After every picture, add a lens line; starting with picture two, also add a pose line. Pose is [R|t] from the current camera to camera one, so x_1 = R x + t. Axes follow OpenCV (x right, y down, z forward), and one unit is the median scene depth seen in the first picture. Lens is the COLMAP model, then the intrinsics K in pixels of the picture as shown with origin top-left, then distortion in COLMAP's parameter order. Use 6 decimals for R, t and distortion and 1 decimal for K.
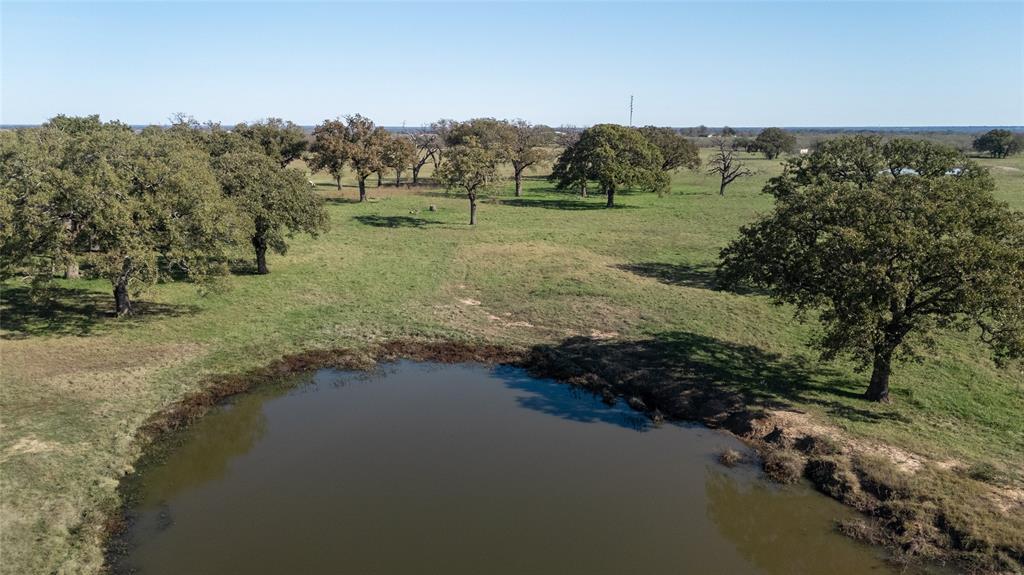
lens RADIAL K [[770.4, 0, 519.1], [0, 770.4, 286.6], [0, 0, 1]] dist [0.060665, -0.033832]
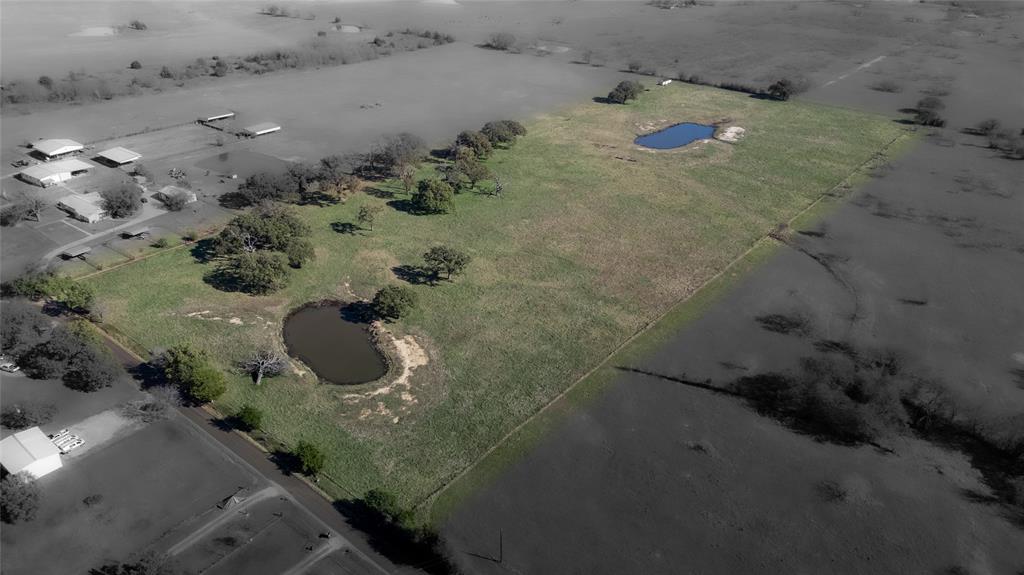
lens RADIAL K [[770.4, 0, 515.8], [0, 770.4, 291.1], [0, 0, 1]] dist [0.060665, -0.033832]
pose [[0.997515, 0.041490, -0.056937, 0.620129], [-0.024651, 0.962657, 0.269599, -0.625529], [0.065997, -0.267526, 0.961288, -1.710492]]
